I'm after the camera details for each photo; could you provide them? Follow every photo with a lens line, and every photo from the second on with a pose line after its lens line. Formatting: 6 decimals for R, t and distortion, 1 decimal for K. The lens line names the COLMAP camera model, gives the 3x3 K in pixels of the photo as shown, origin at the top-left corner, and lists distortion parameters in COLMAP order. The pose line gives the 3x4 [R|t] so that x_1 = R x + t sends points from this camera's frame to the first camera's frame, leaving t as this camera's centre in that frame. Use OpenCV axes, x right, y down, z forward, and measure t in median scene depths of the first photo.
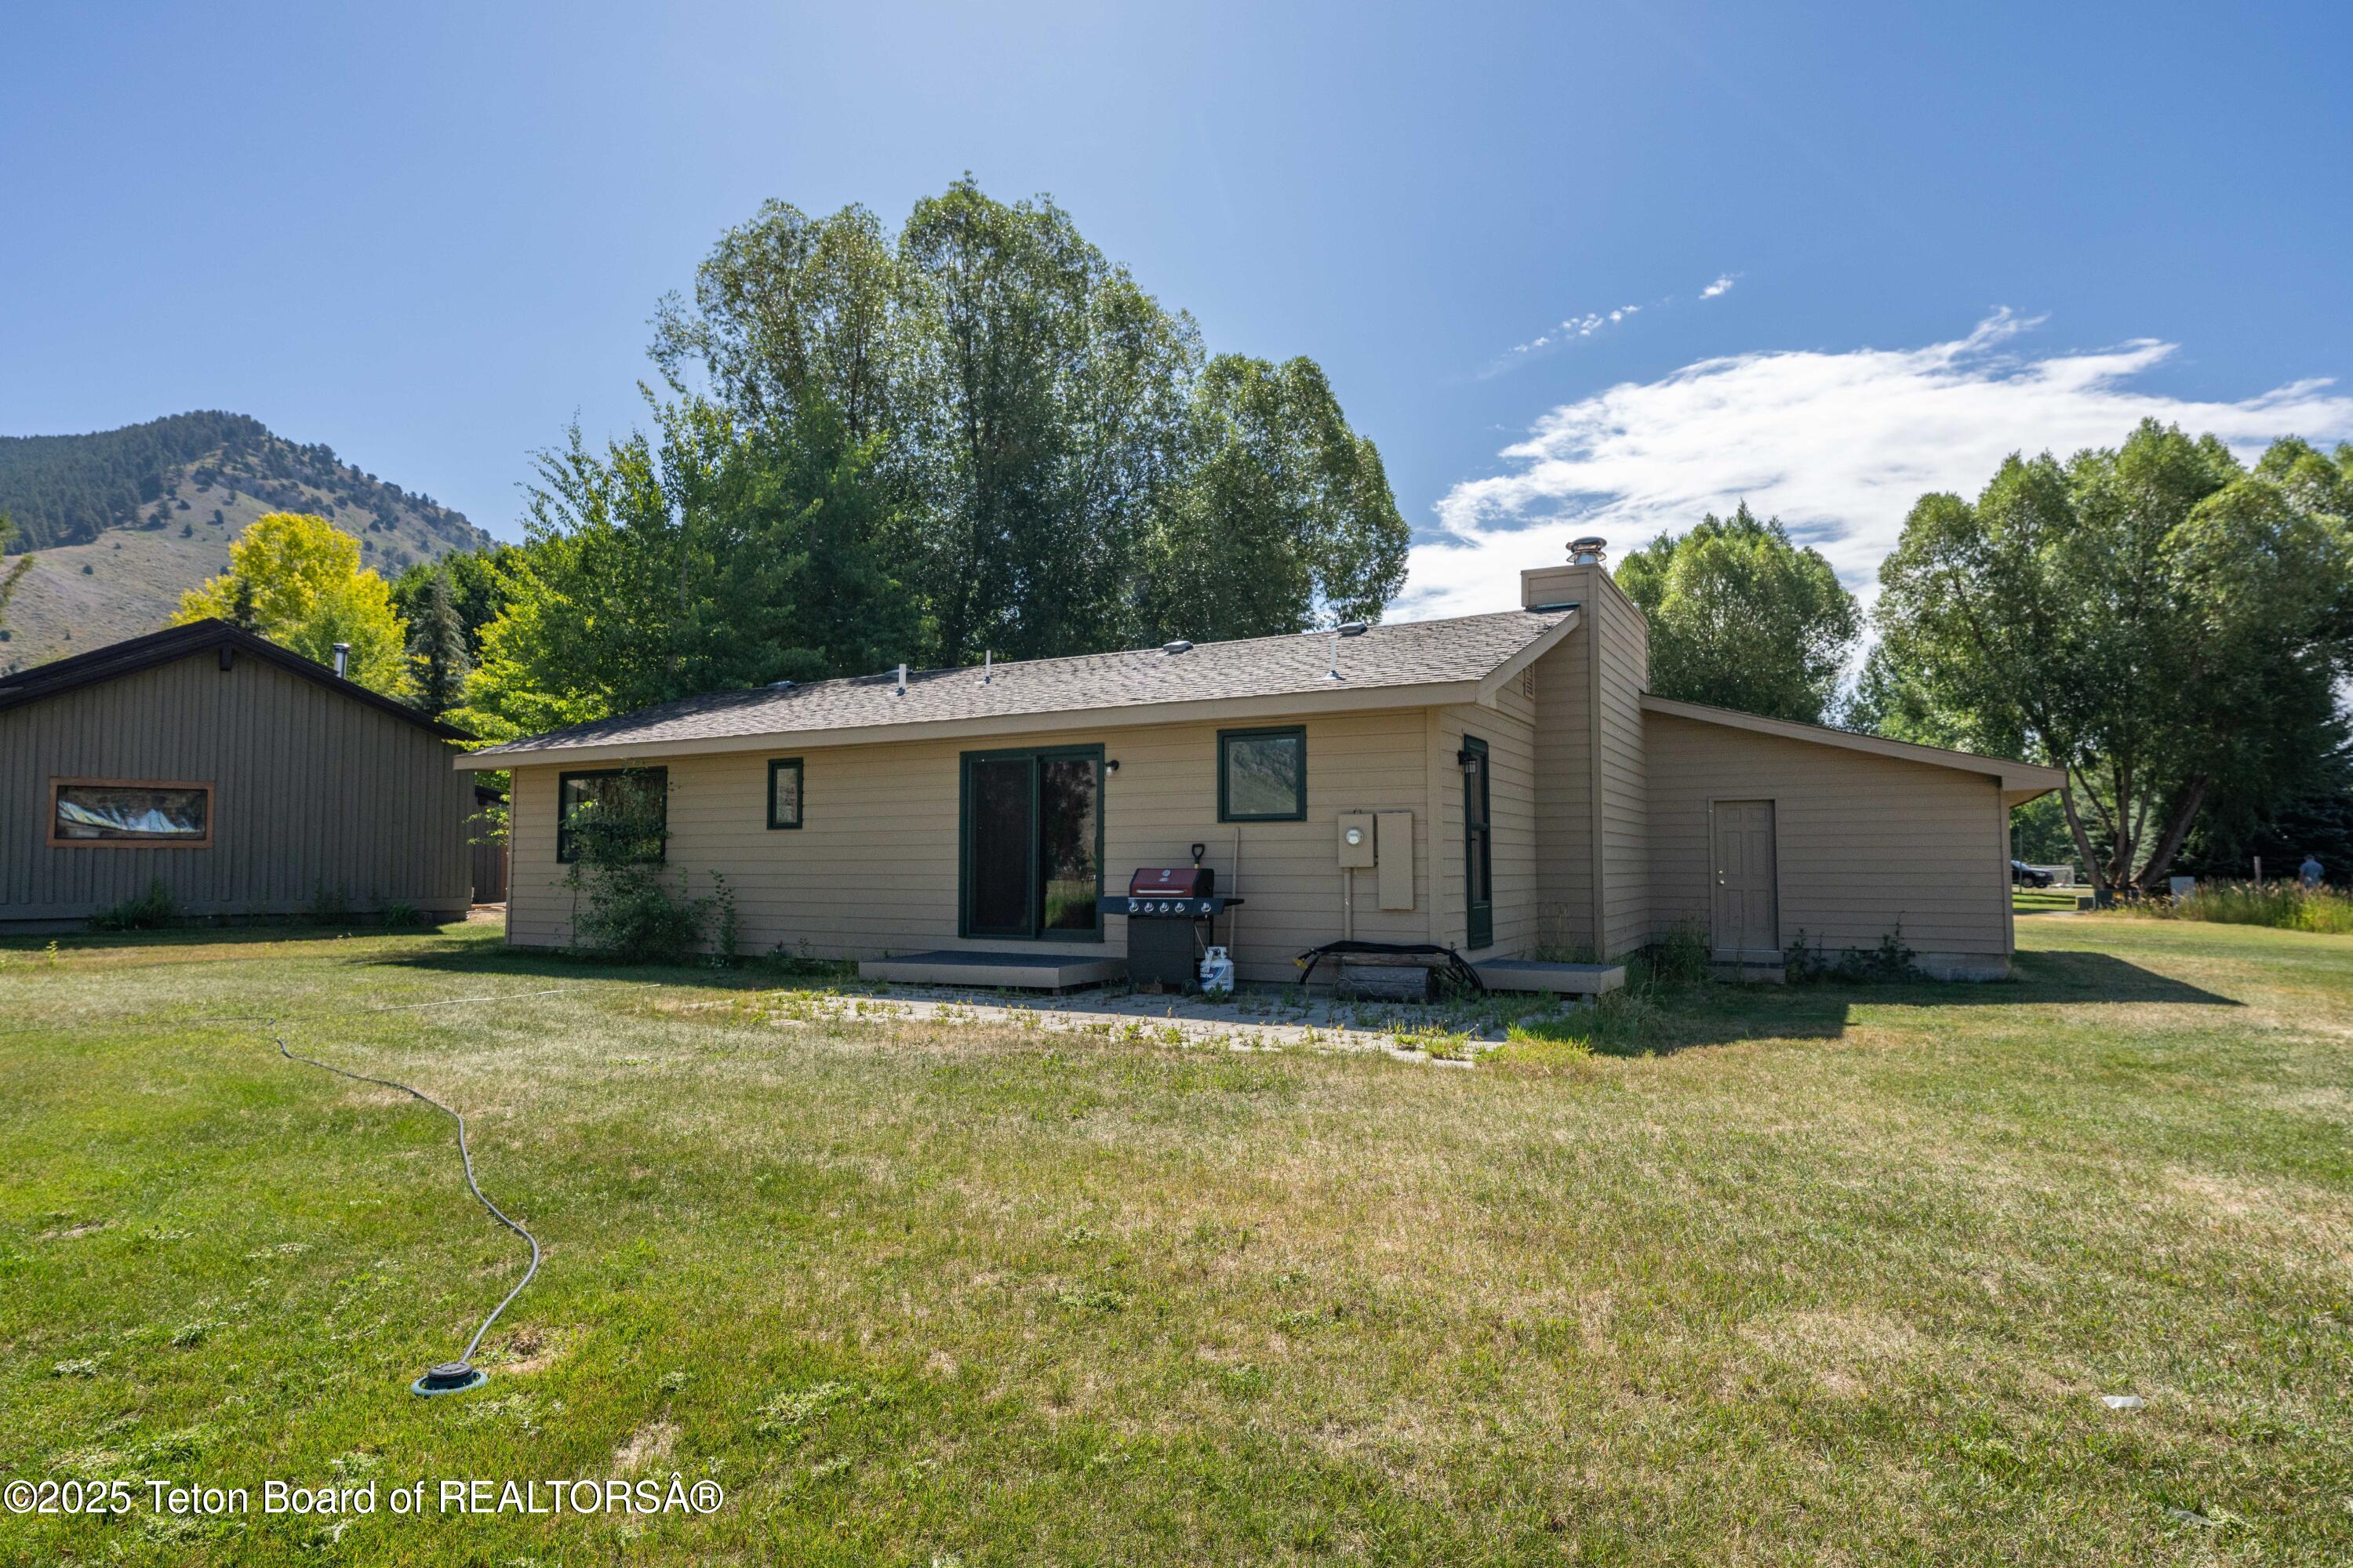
lens RADIAL K [[1238.6, 0, 1172.1], [0, 1238.6, 821.5], [0, 0, 1]] dist [0.003900, 0.001099]
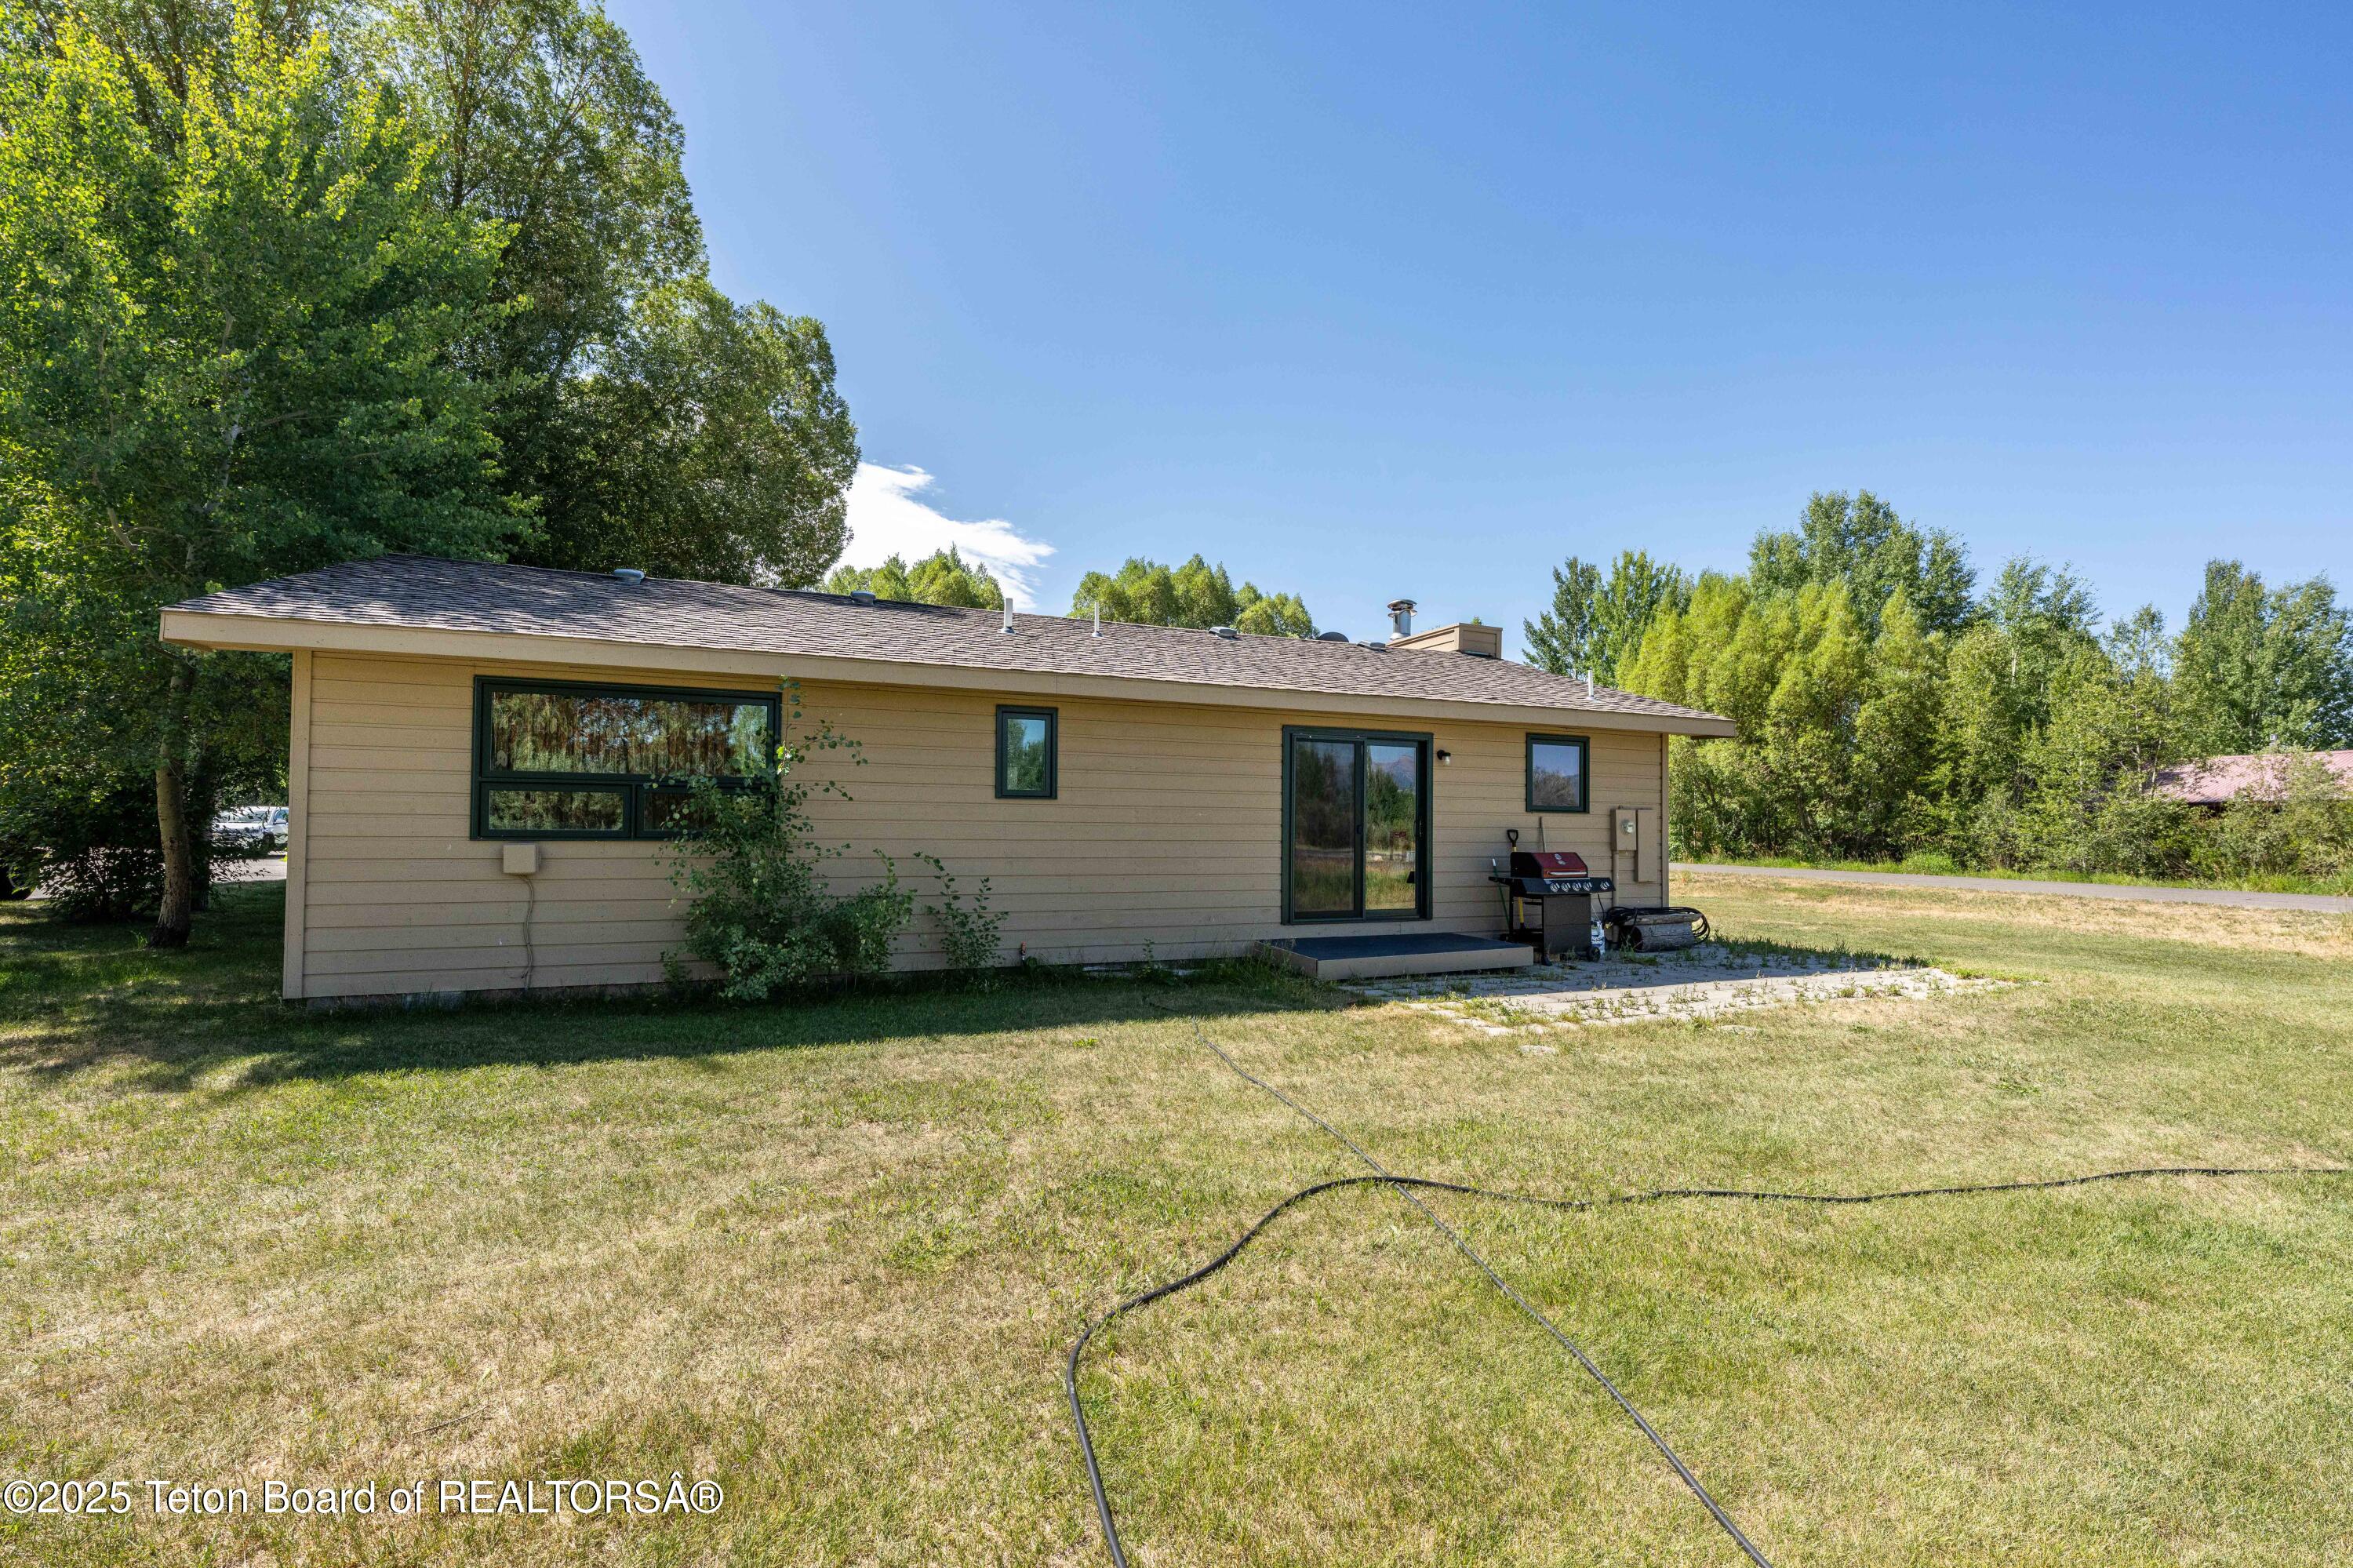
lens RADIAL K [[1054.7, 0, 1175.9], [0, 1054.7, 811.0], [0, 0, 1]] dist [-0.021539, -0.000025]
pose [[0.612769, 0.025797, 0.789841, -0.456795], [-0.037679, 0.999284, -0.003405, 0.007566], [-0.789363, -0.027674, 0.613303, 0.313698]]
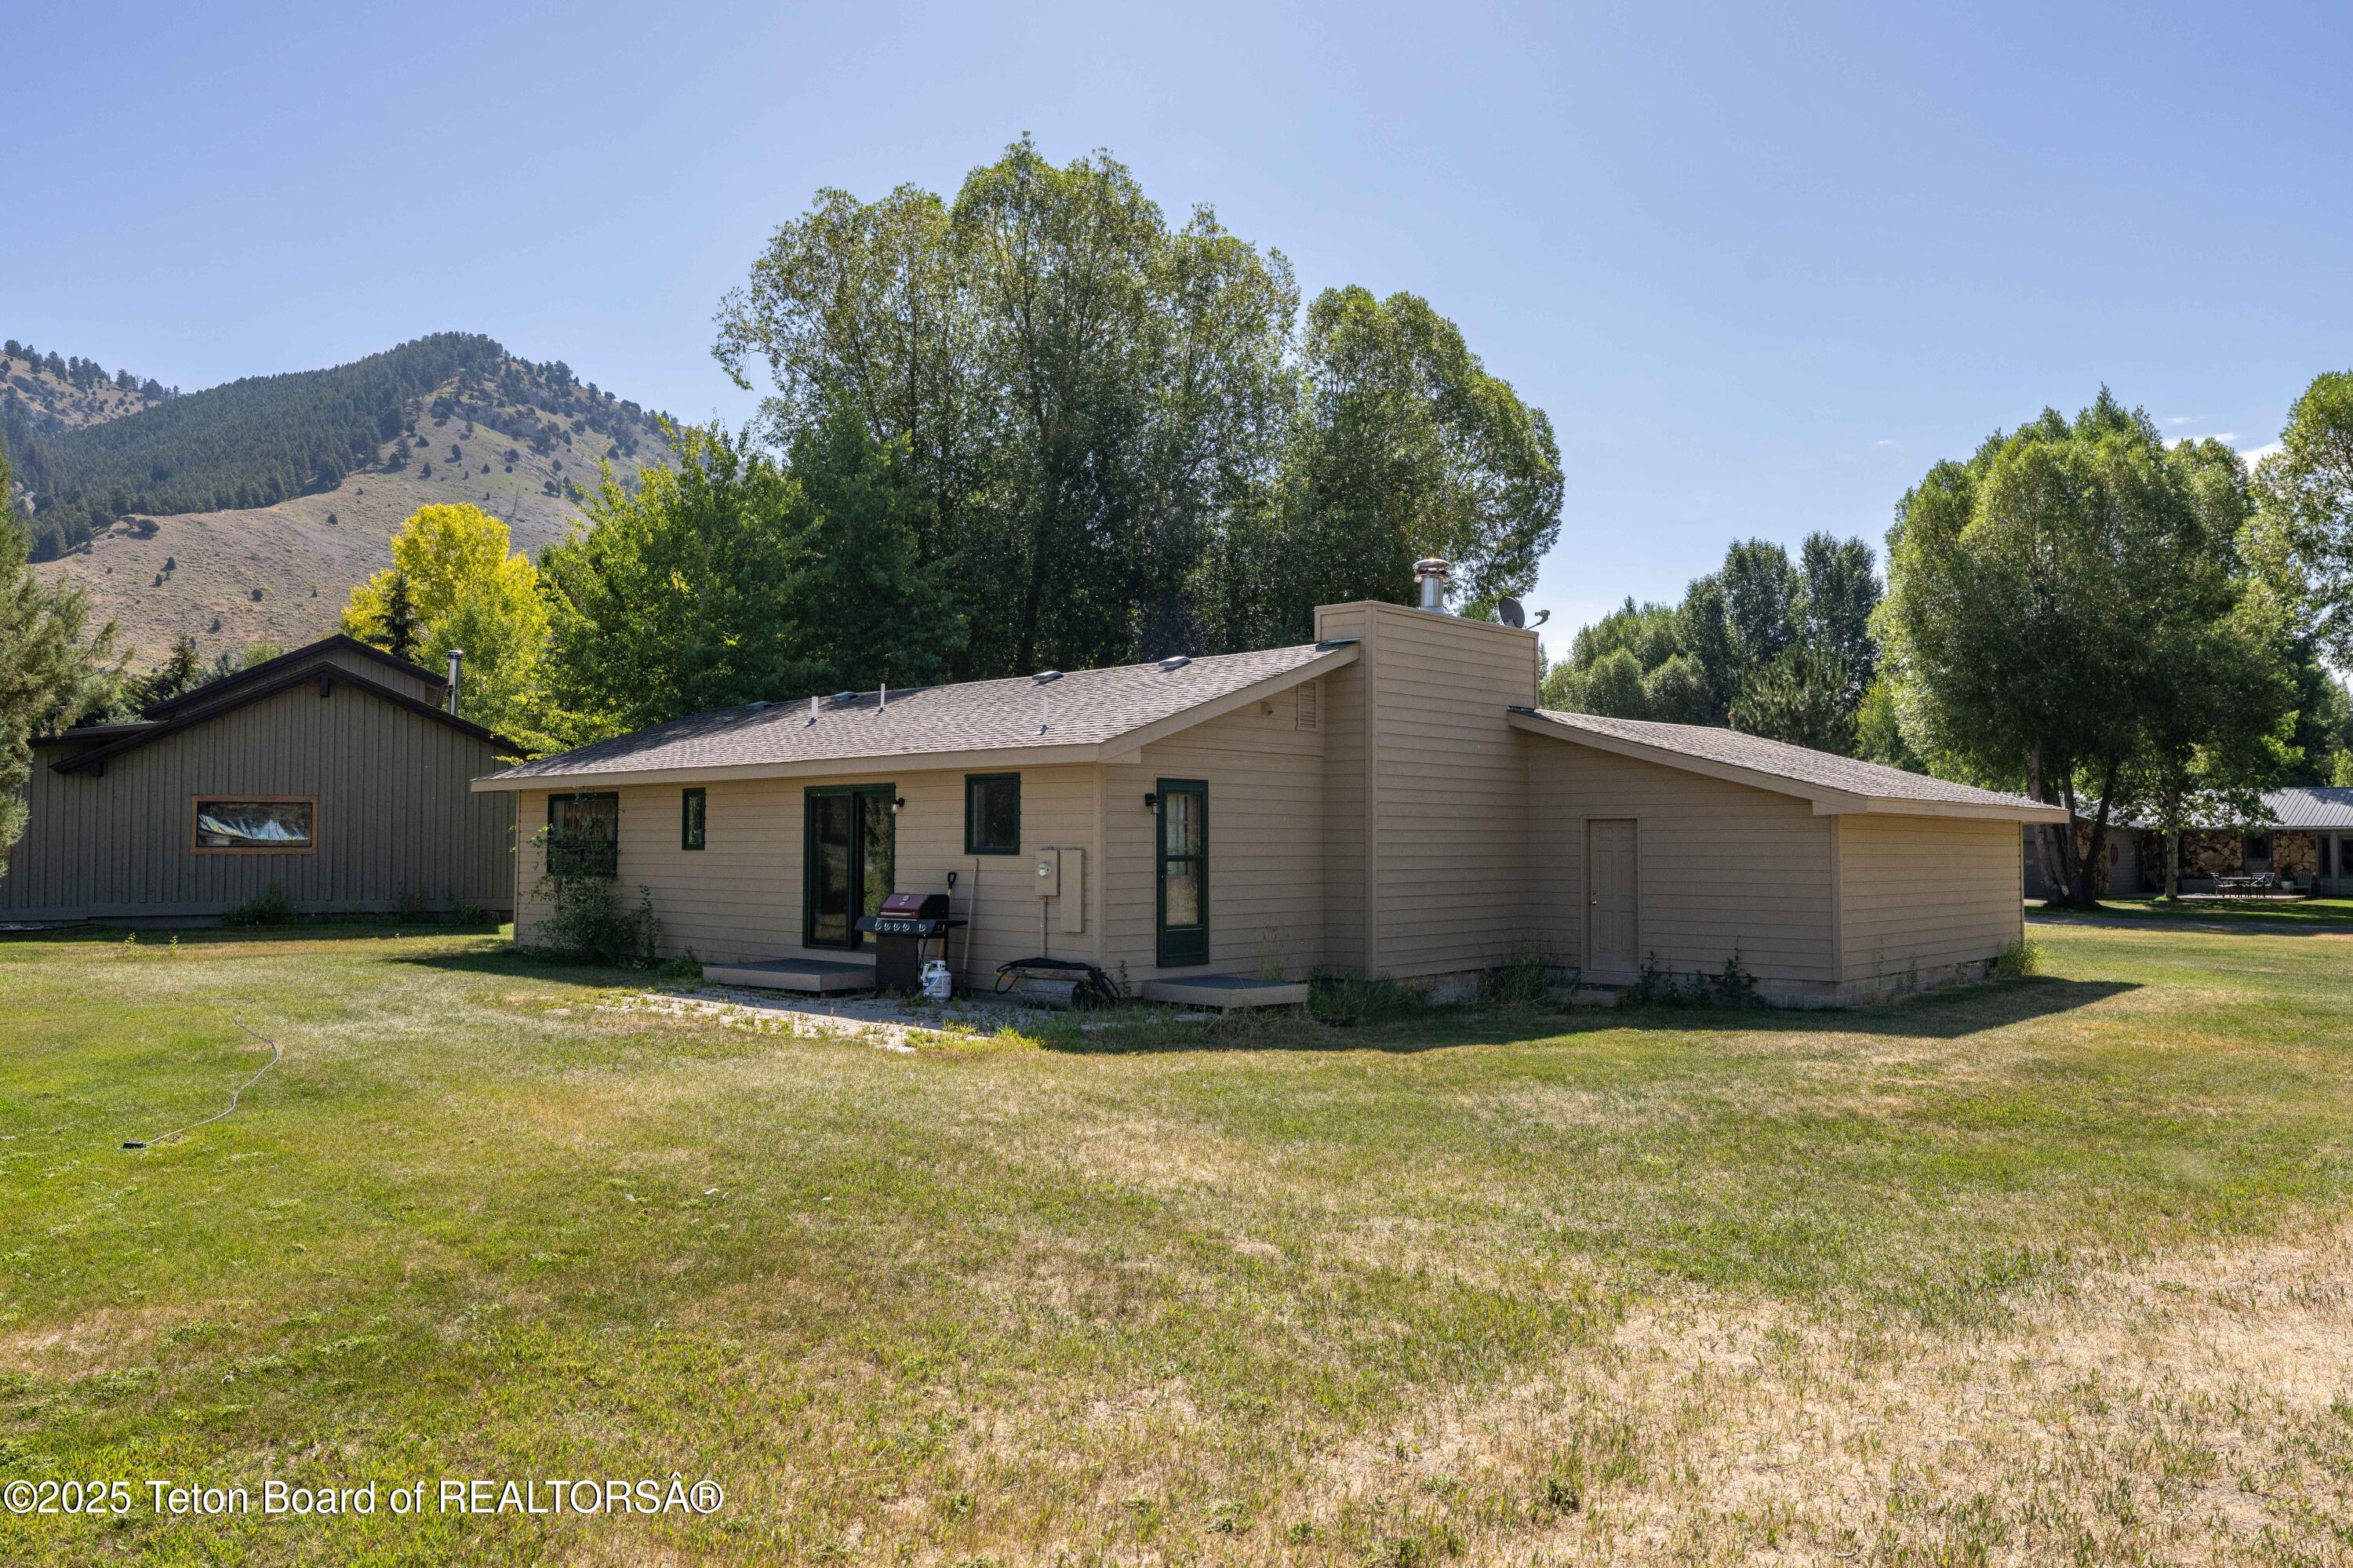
lens RADIAL K [[1593.2, 0, 1181.6], [0, 1593.2, 820.1], [0, 0, 1]] dist [0.004820, 0.000710]
pose [[0.973301, -0.000987, -0.229530, 0.279985], [0.005640, 0.999792, 0.019619, -0.028766], [0.229463, -0.020390, 0.973104, -0.200759]]
